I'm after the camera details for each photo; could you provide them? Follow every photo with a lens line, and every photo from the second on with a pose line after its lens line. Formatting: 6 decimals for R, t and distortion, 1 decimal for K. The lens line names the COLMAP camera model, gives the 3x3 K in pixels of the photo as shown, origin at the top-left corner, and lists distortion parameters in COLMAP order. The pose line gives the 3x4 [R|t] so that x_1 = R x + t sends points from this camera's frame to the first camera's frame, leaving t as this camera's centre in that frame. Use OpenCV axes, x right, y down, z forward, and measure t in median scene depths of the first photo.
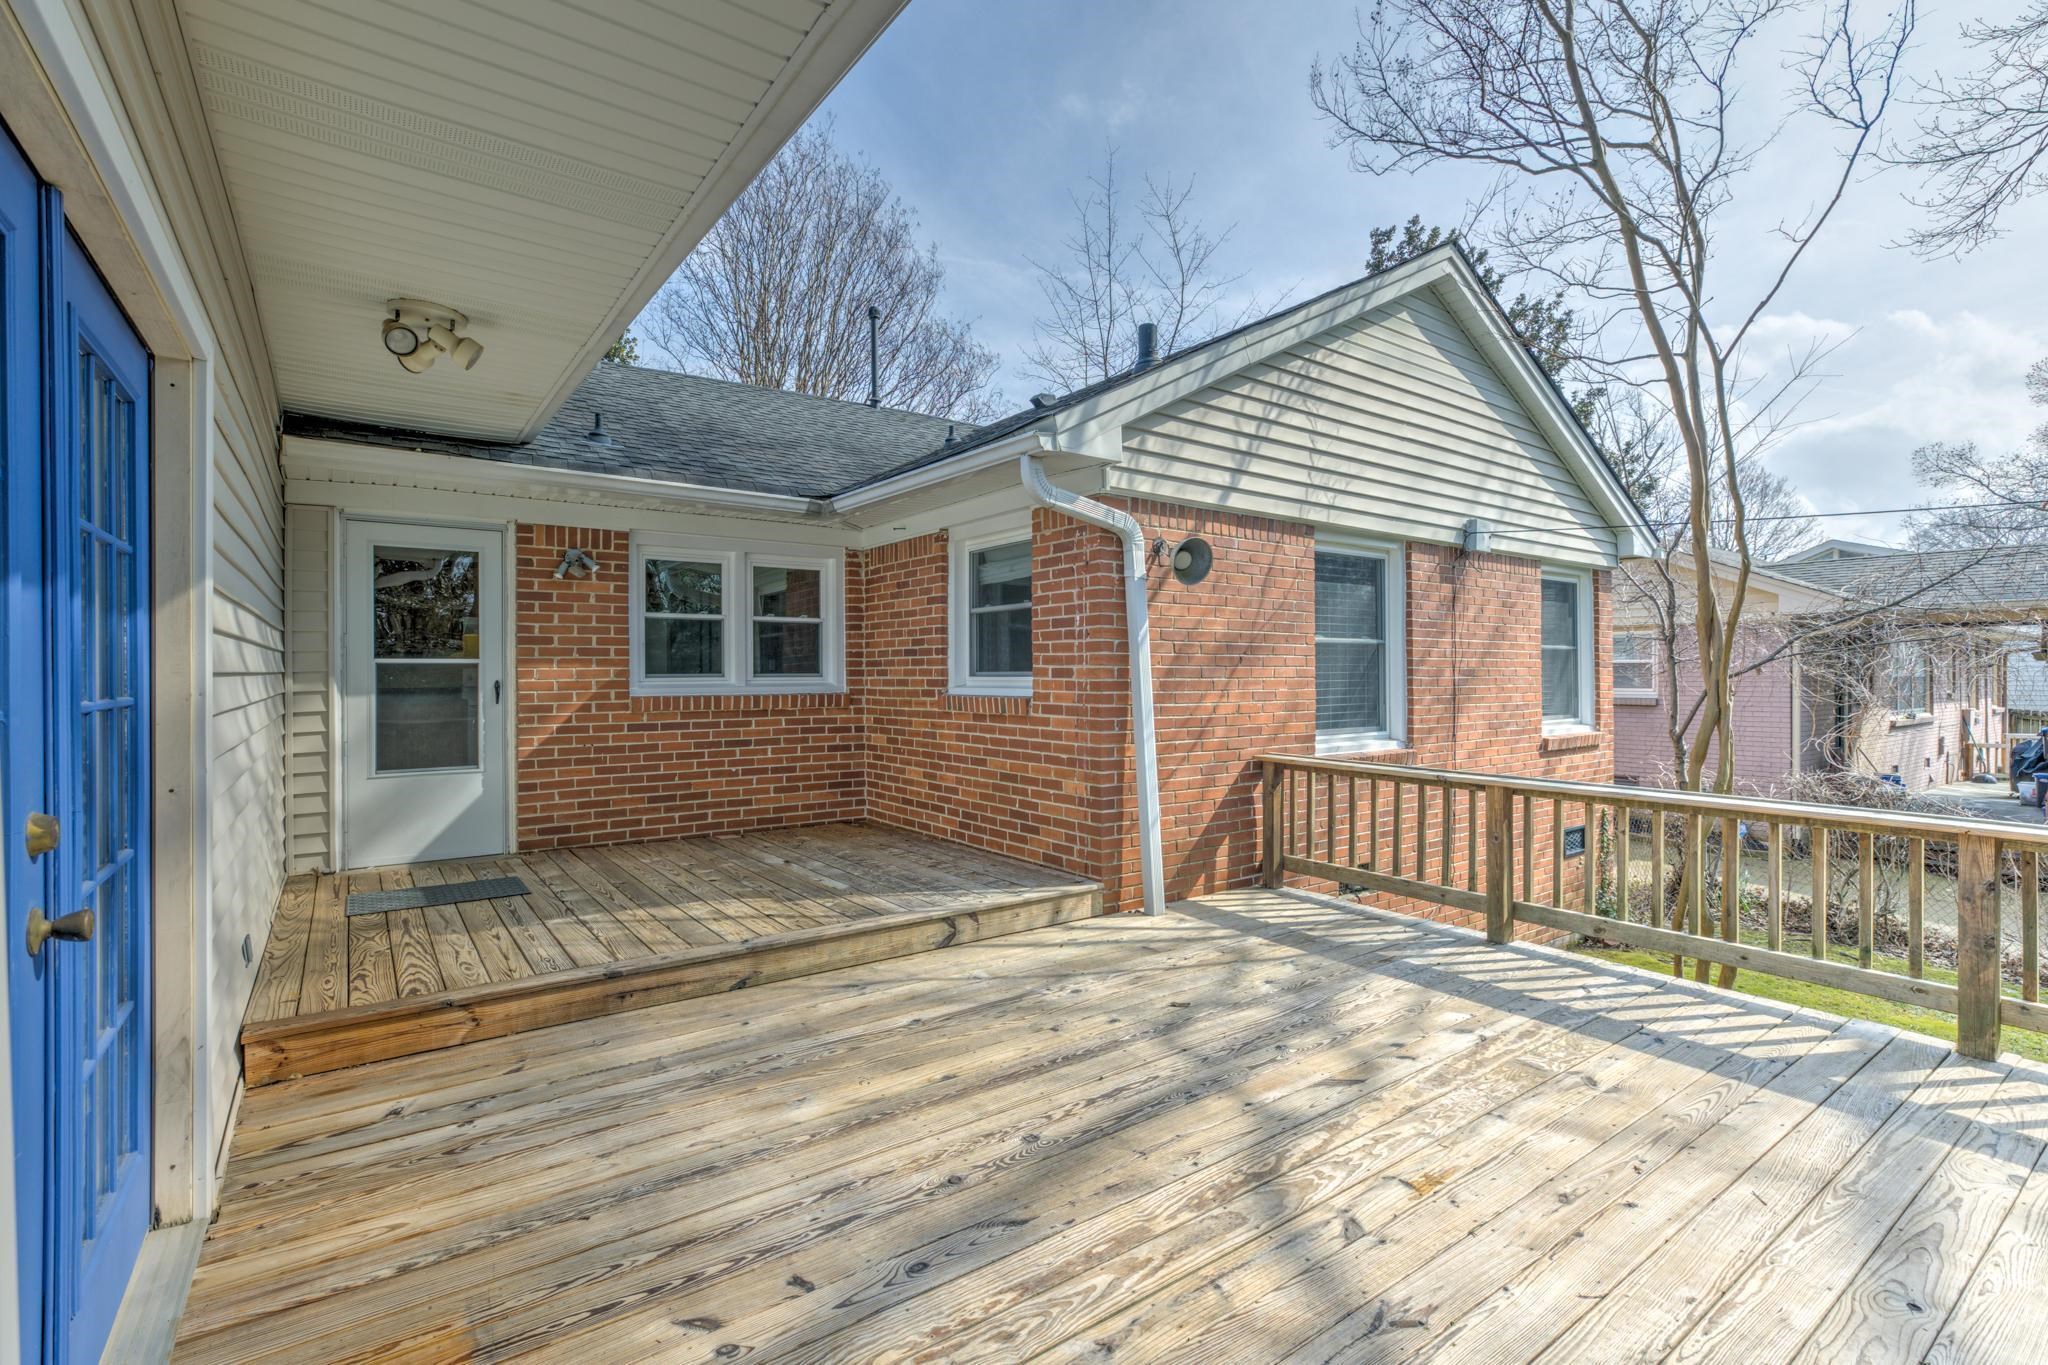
lens RADIAL K [[941.4, 0, 1030.0], [0, 941.4, 669.6], [0, 0, 1]] dist [-0.015298, 0.008716]
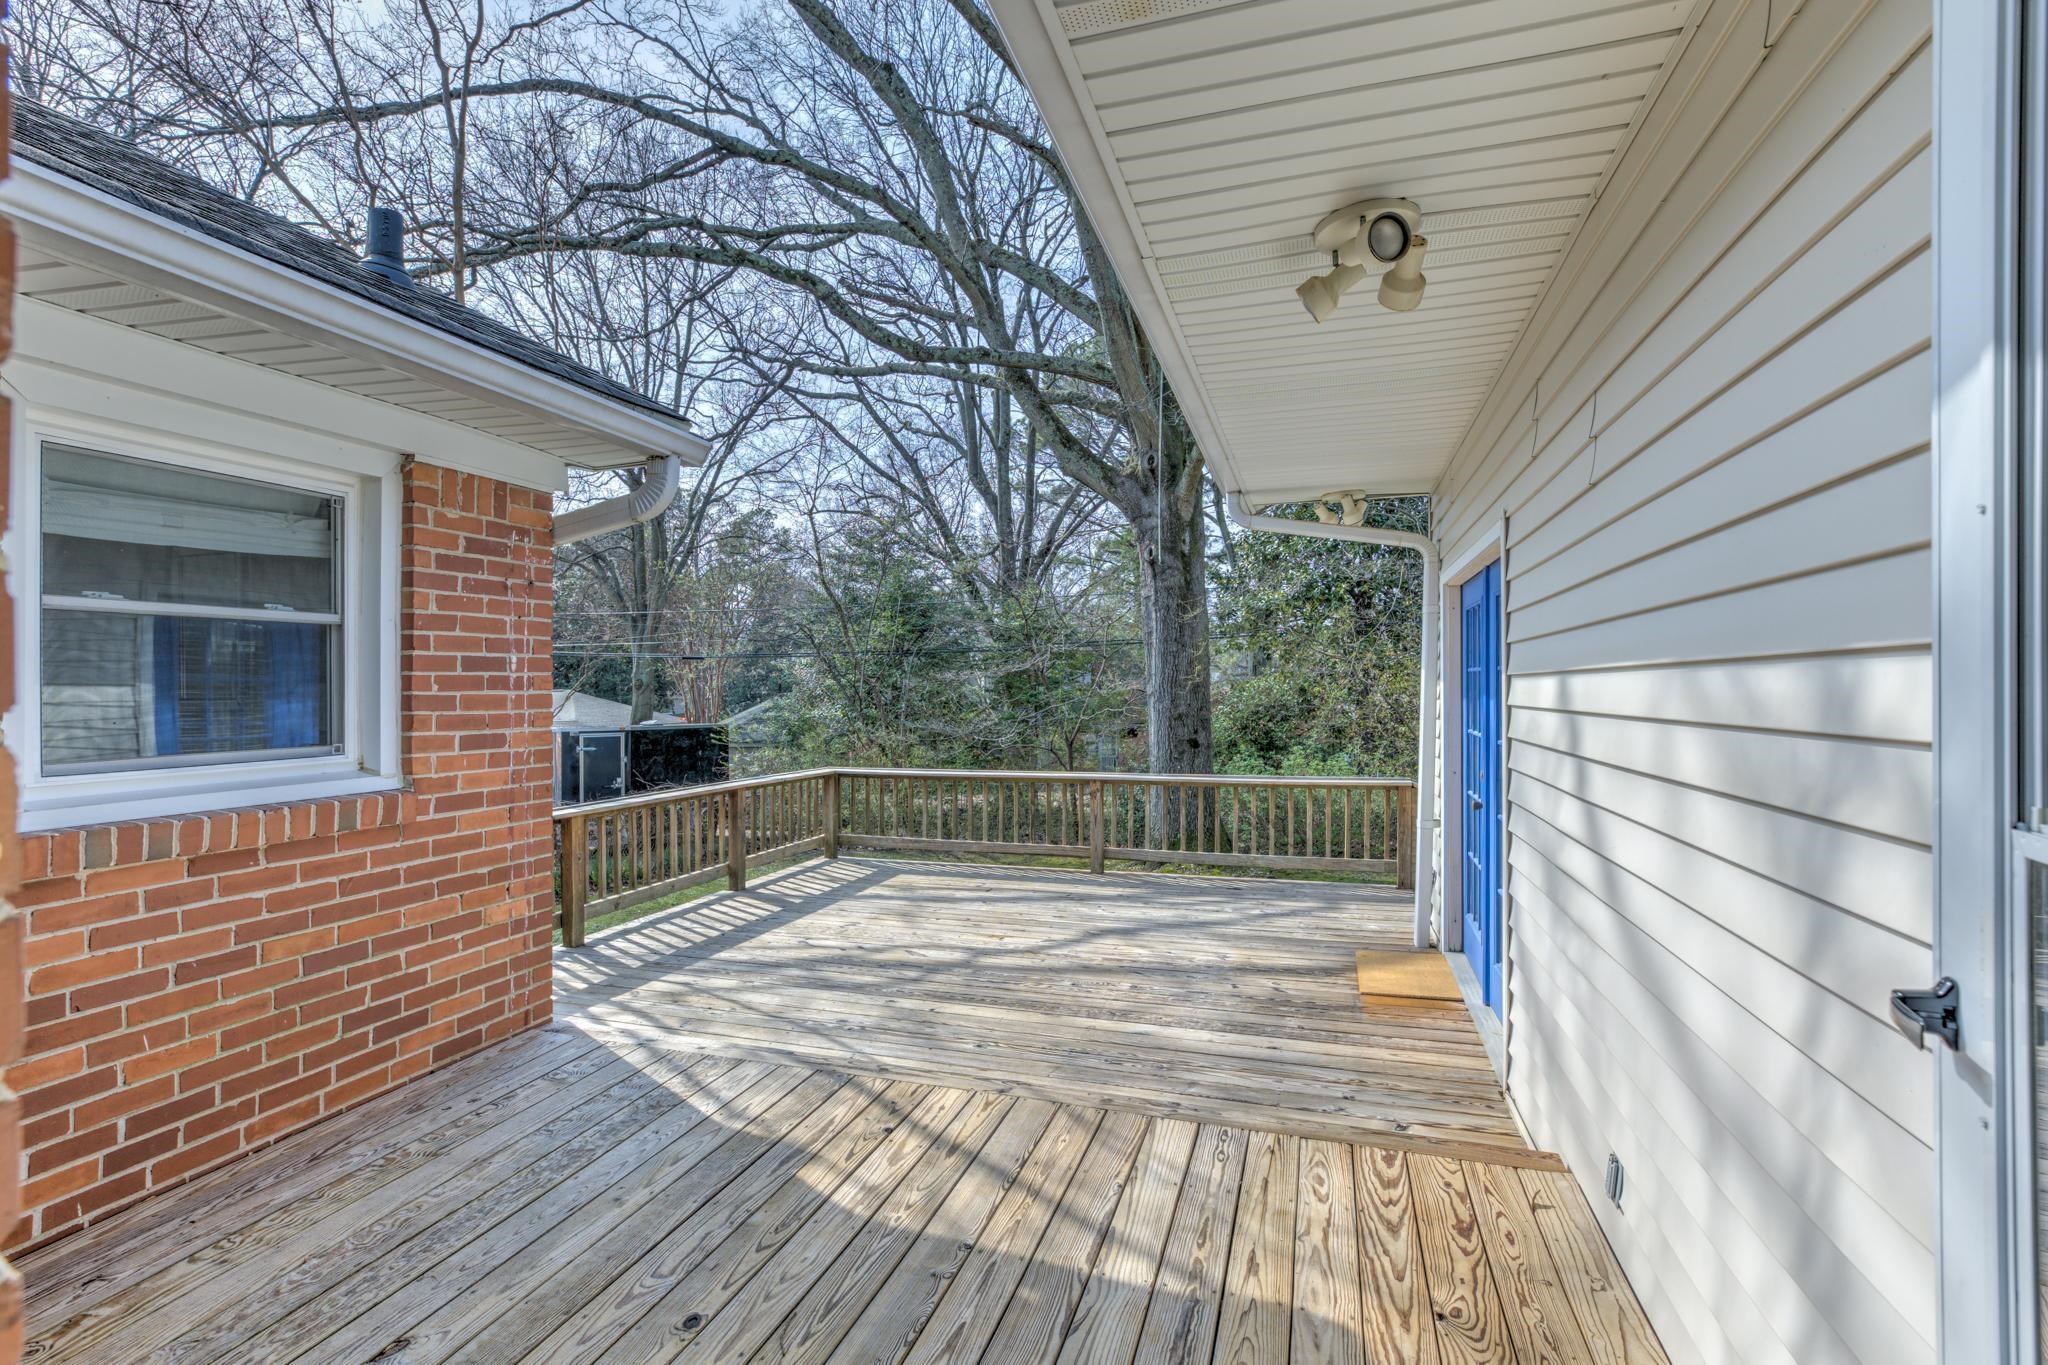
lens RADIAL K [[941.4, 0, 1023.8], [0, 941.4, 689.5], [0, 0, 1]] dist [-0.015298, 0.008716]
pose [[-0.595806, 0.002109, 0.803125, -0.822447], [0.001382, 0.999998, -0.001601, -0.035834], [-0.803127, 0.000156, -0.595808, 1.271872]]
